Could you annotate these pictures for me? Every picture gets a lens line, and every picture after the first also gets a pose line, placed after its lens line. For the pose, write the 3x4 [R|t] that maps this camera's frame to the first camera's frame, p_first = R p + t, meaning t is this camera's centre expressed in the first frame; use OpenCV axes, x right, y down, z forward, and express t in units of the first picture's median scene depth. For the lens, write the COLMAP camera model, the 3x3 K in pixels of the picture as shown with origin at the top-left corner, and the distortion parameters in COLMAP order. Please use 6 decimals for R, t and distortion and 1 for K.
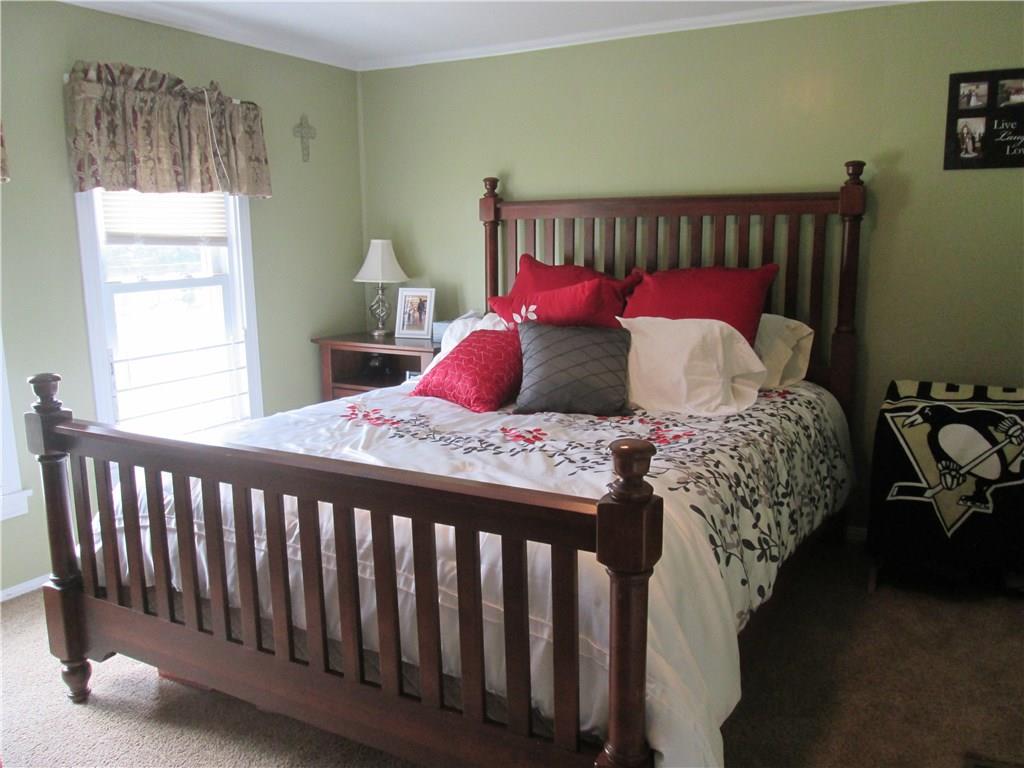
lens RADIAL K [[850.6, 0, 517.7], [0, 850.6, 383.4], [0, 0, 1]] dist [-0.032197, 0.017408]
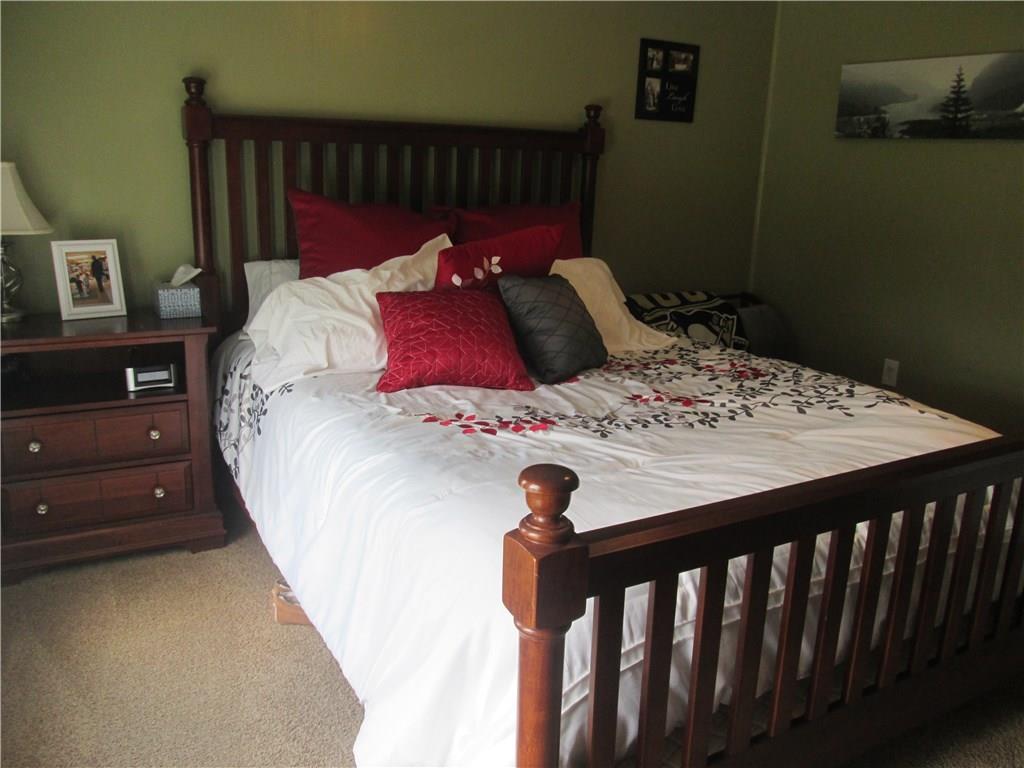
lens RADIAL K [[850.6, 0, 517.7], [0, 850.6, 383.4], [0, 0, 1]] dist [-0.032197, 0.017408]
pose [[0.504397, -0.199203, 0.840180, -0.701561], [0.108303, 0.979936, 0.167320, -0.105950], [-0.856653, 0.006599, 0.515851, 0.536246]]
